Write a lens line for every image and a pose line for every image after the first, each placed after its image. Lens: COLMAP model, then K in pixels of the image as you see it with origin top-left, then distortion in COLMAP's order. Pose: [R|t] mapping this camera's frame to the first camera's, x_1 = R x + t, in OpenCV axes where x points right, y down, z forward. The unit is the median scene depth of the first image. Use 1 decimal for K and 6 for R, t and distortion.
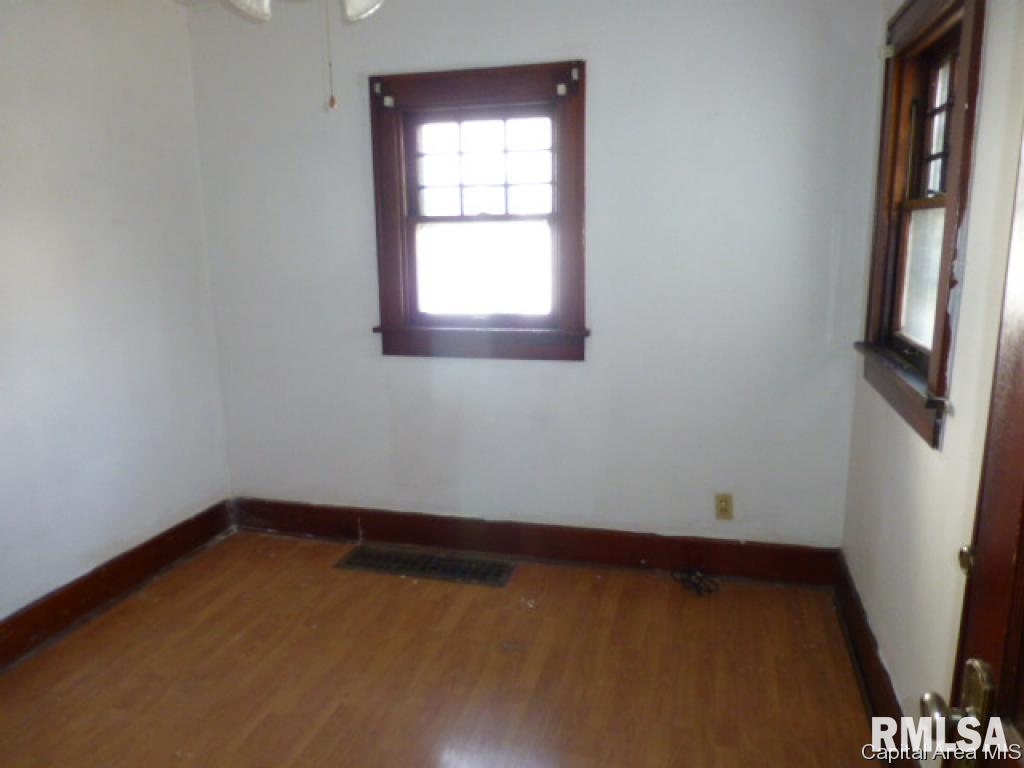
lens RADIAL K [[752.4, 0, 506.4], [0, 752.4, 382.4], [0, 0, 1]] dist [0.000195, 0.005507]
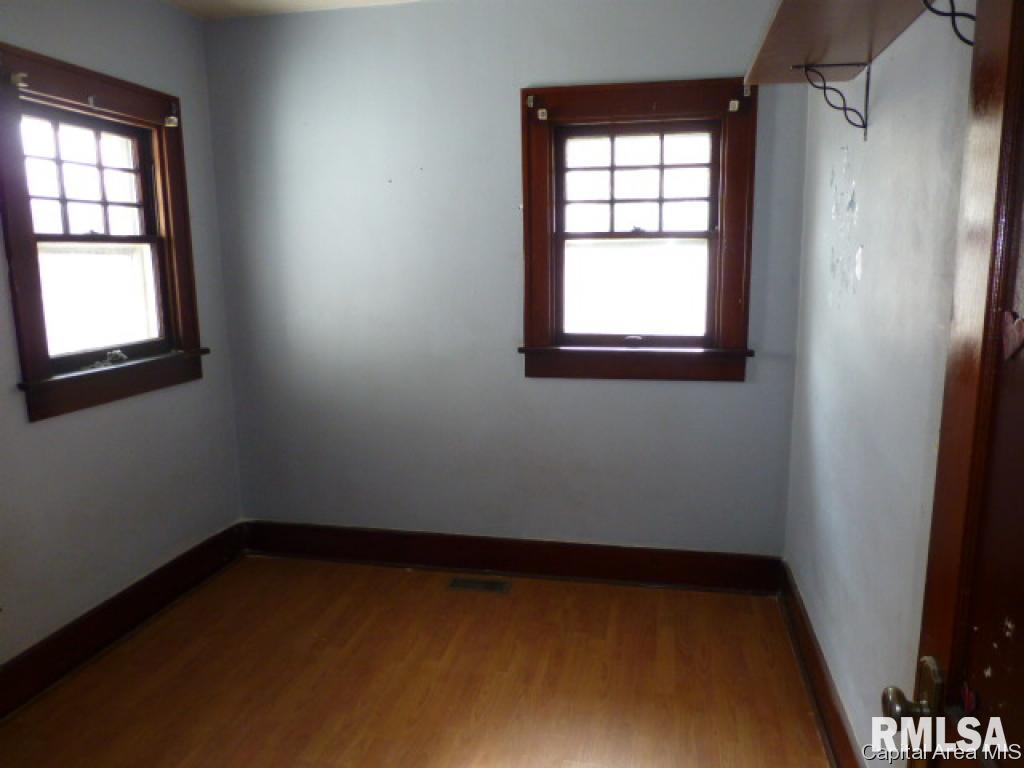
lens RADIAL K [[752.4, 0, 514.4], [0, 752.4, 374.2], [0, 0, 1]] dist [0.000195, 0.005507]
pose [[0.996813, -0.012783, 0.078743, -0.264624], [0.014701, 0.999608, -0.023821, -0.017272], [-0.078408, 0.024902, 0.996610, 0.046815]]
